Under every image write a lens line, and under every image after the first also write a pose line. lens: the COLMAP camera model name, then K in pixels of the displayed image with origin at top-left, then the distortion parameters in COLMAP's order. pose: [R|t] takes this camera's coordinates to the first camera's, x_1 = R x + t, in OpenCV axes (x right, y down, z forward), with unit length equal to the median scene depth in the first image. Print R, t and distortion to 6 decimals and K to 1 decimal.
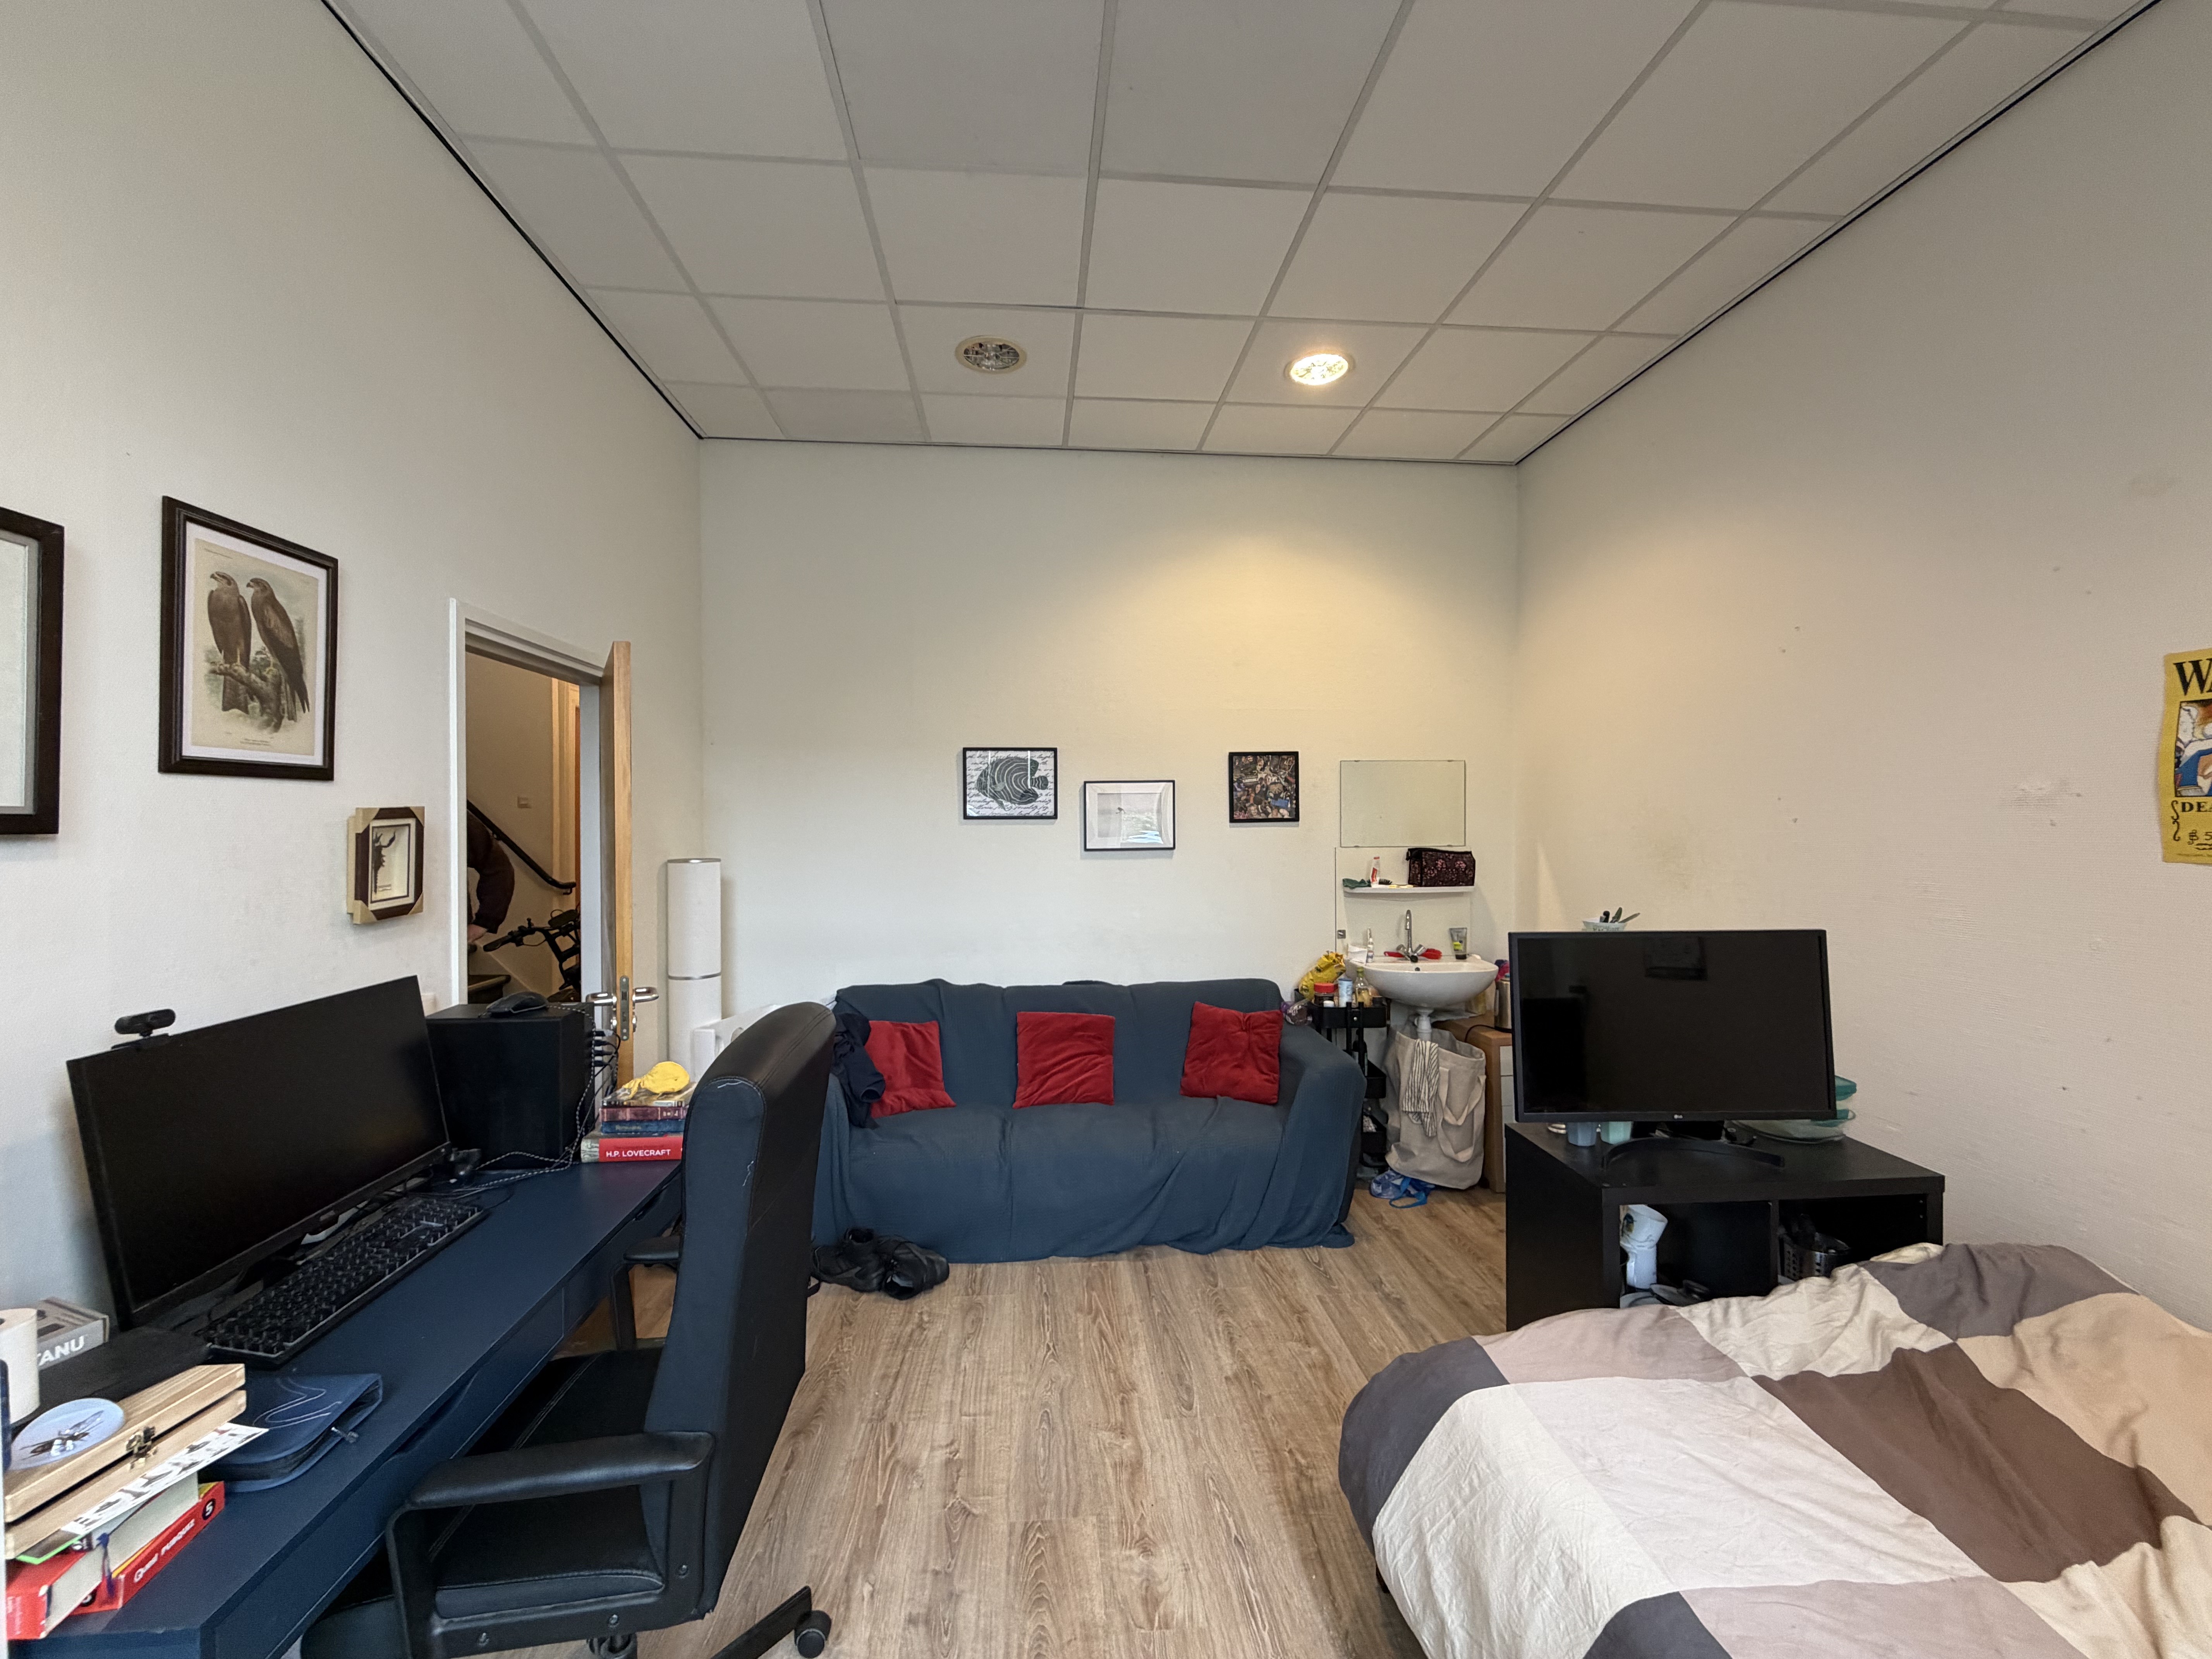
lens RADIAL K [[878.6, 0, 1100.5], [0, 878.6, 825.6], [0, 0, 1]] dist [0.000684, -0.000343]
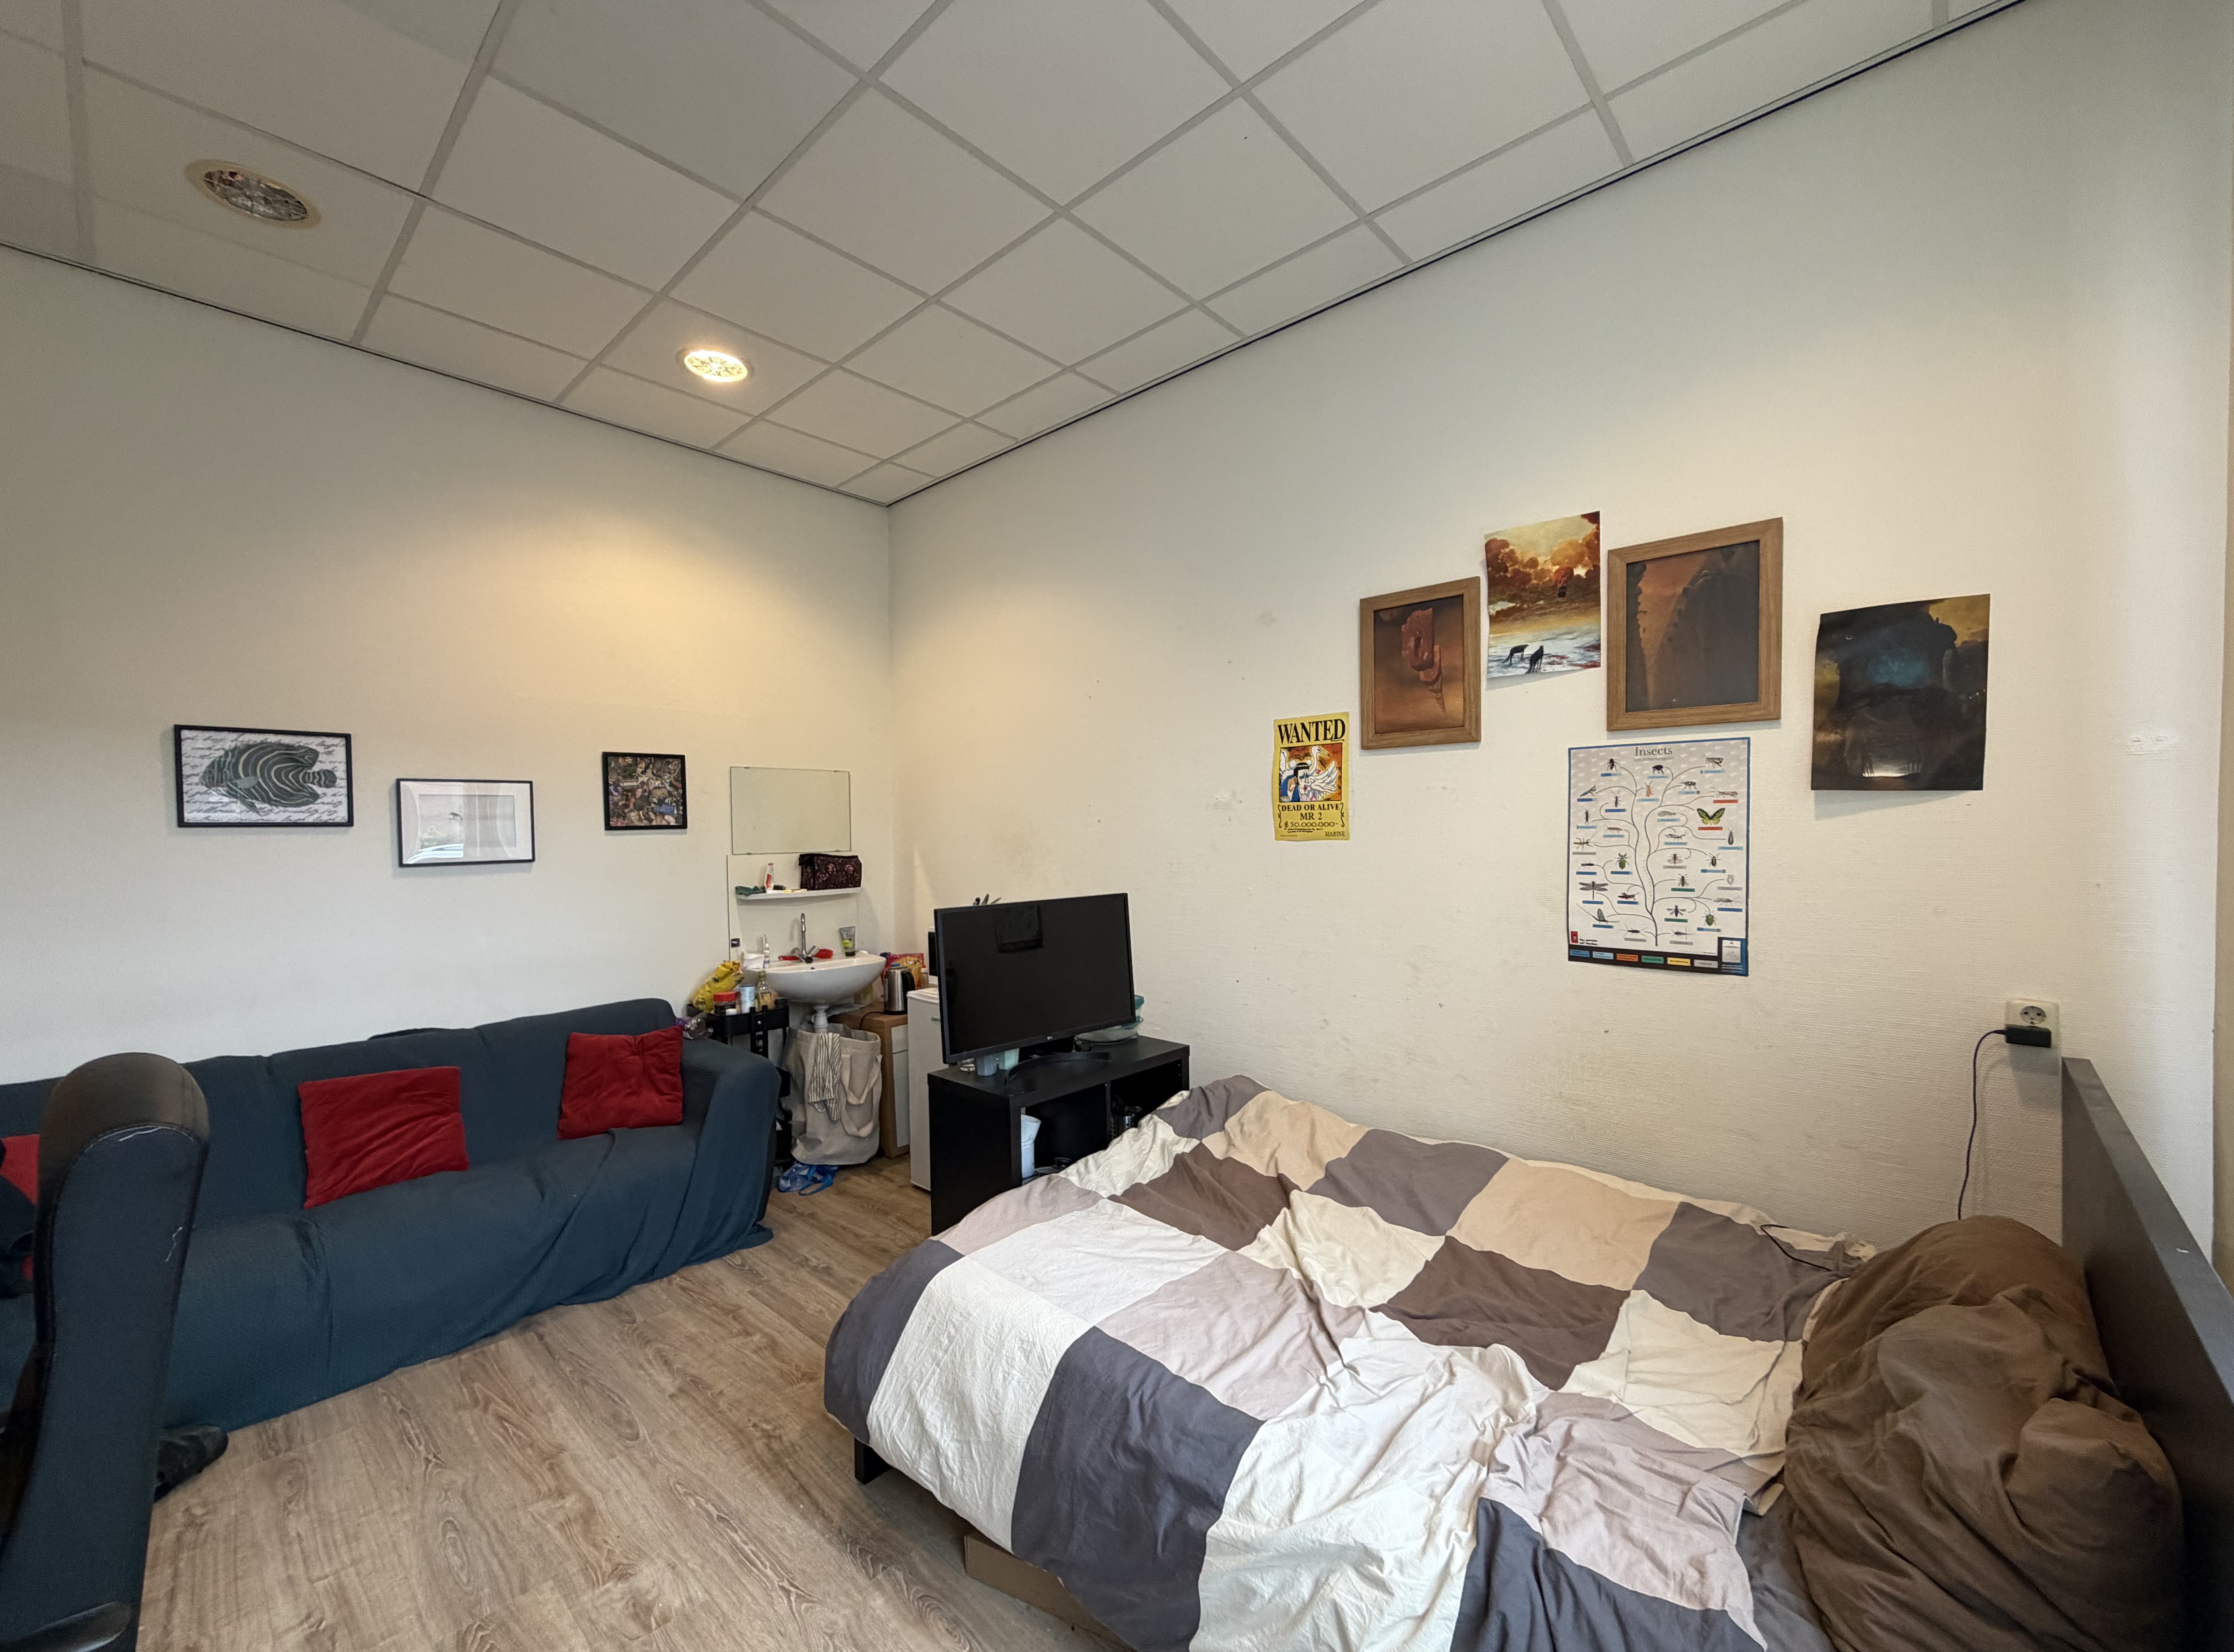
lens RADIAL K [[903.6, 0, 1134.5], [0, 903.6, 848.9], [0, 0, 1]] dist [0.001573, -0.000140]
pose [[0.728998, -0.020502, 0.684209, -0.177862], [0.017779, 0.999781, 0.011016, 0.029519], [-0.684285, 0.004134, 0.729203, -0.090157]]
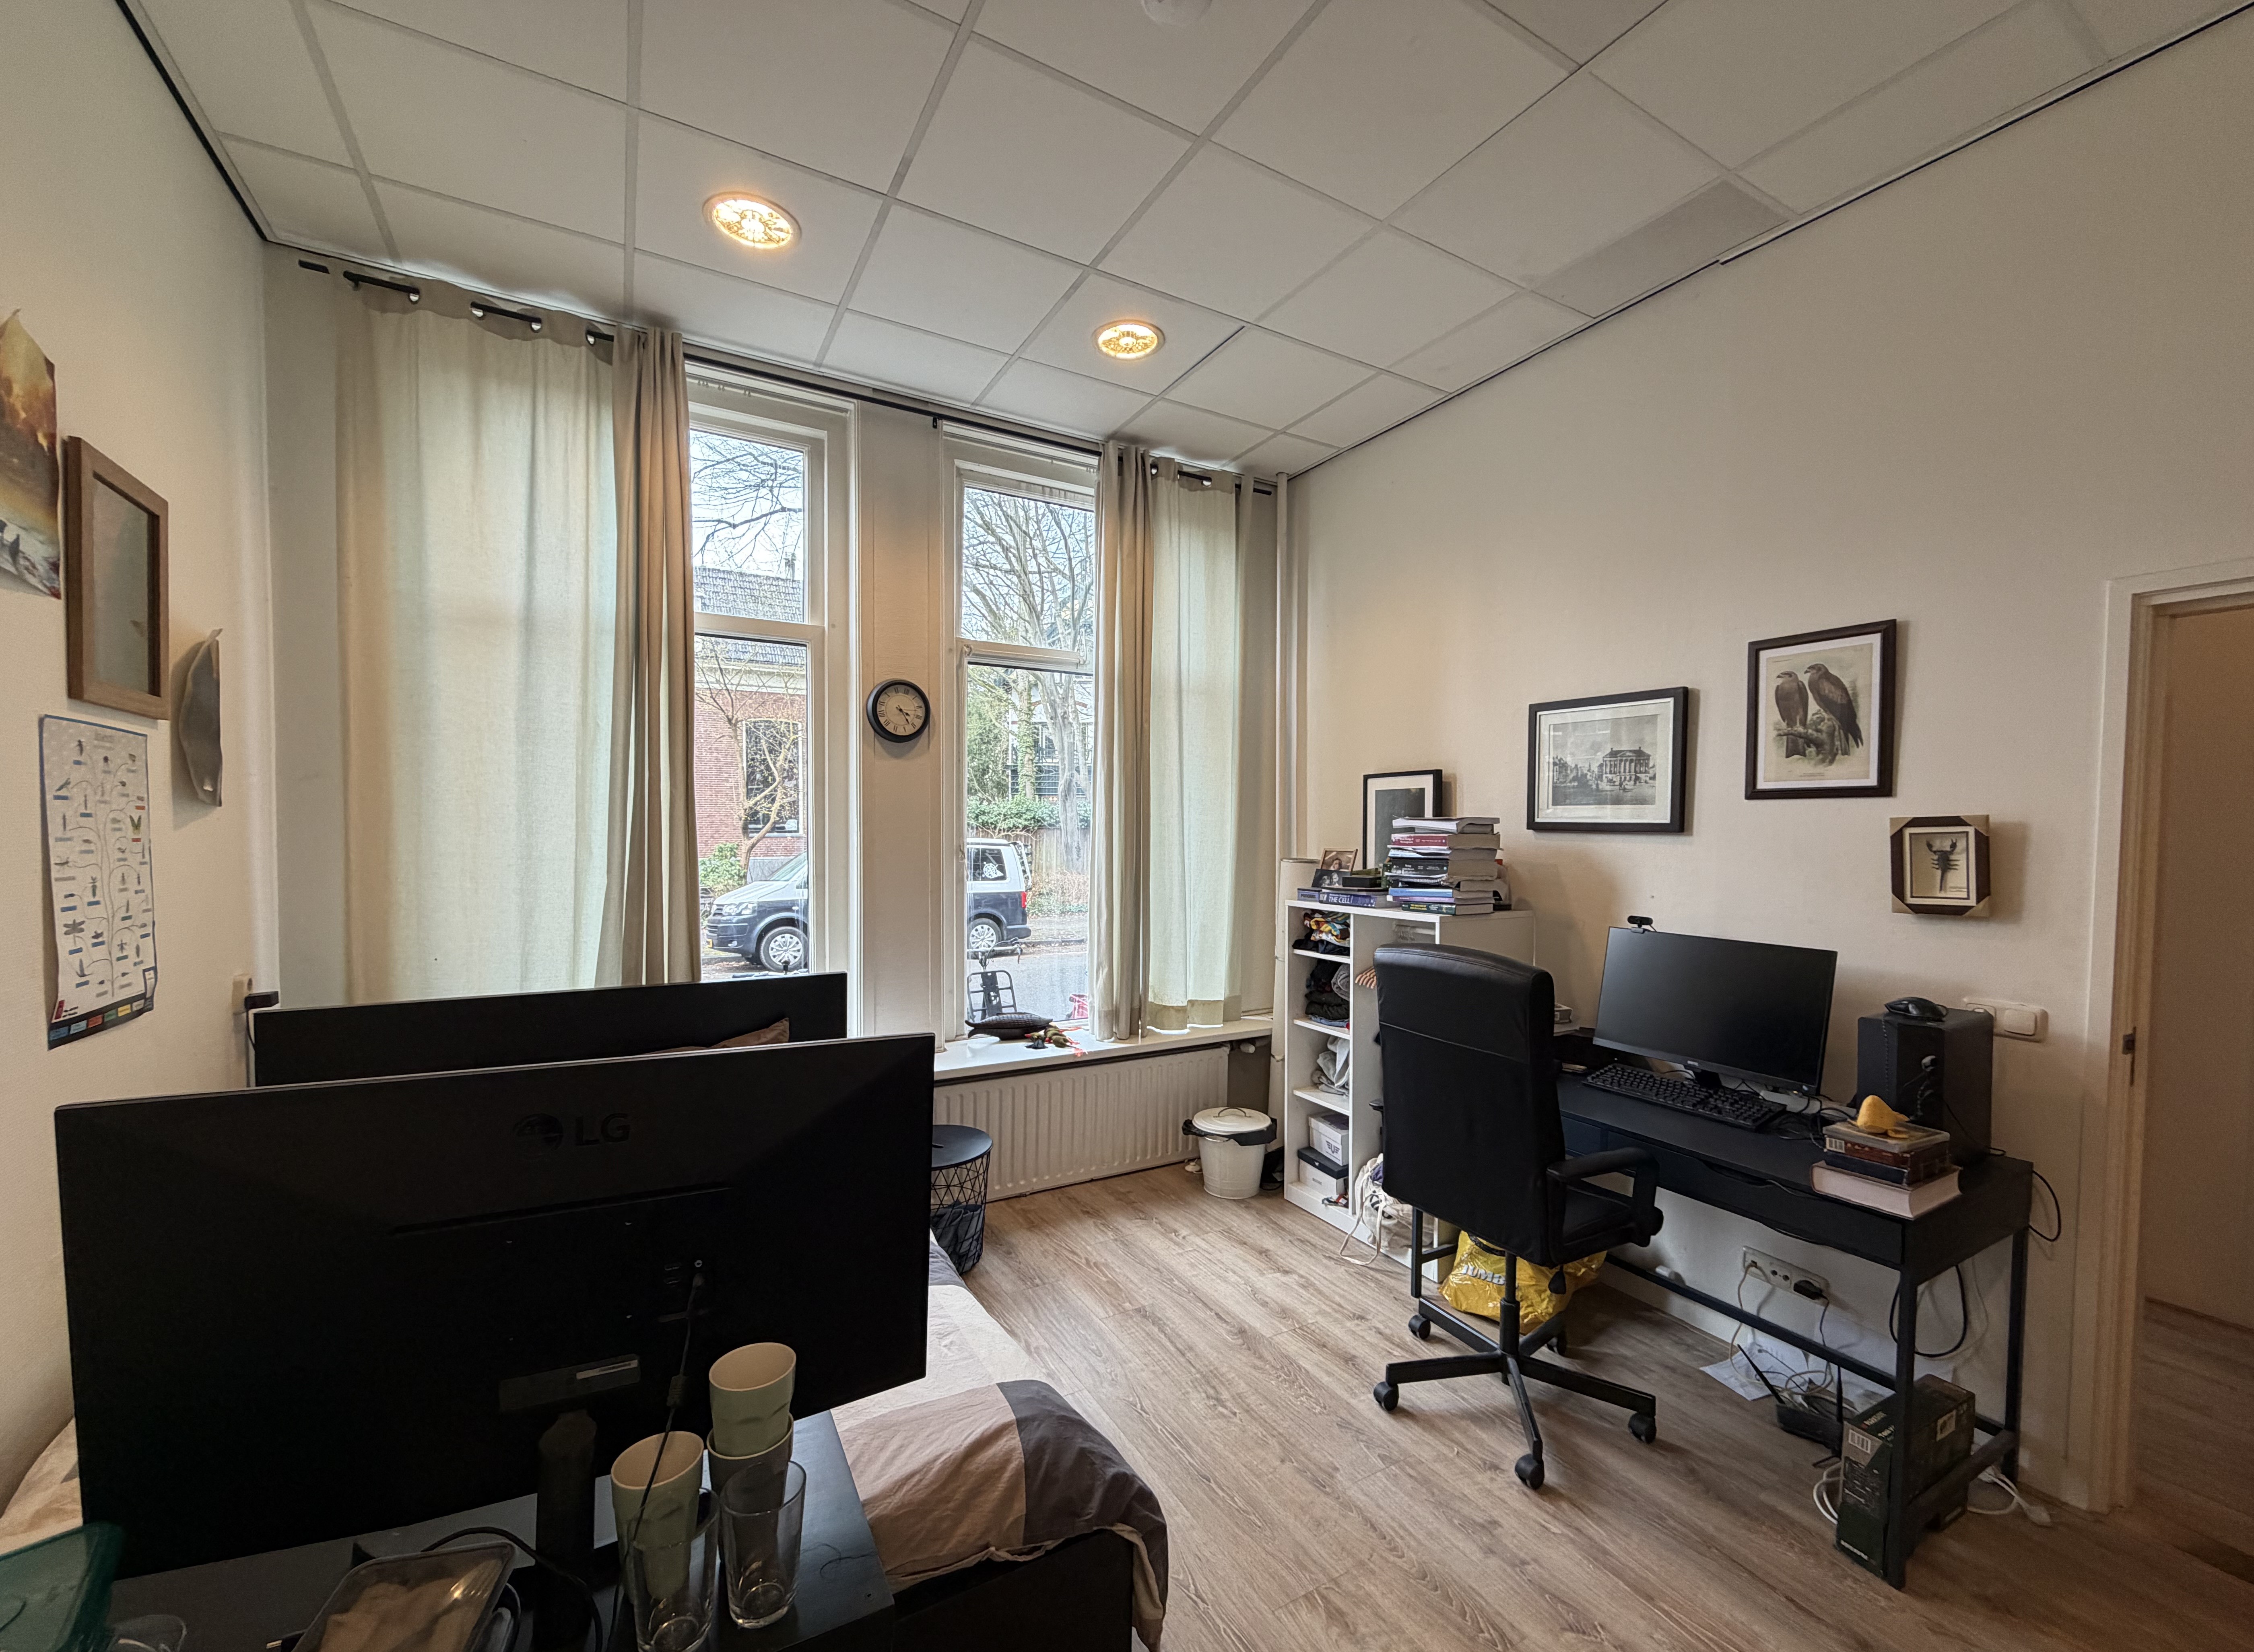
lens RADIAL K [[904.8, 0, 1134.8], [0, 904.8, 857.5], [0, 0, 1]] dist [-0.001269, -0.000187]
pose [[-0.907044, 0.007400, -0.420971, 0.567572], [-0.012561, 0.998925, 0.044624, -0.006462], [0.420849, 0.045764, -0.905976, 1.486401]]
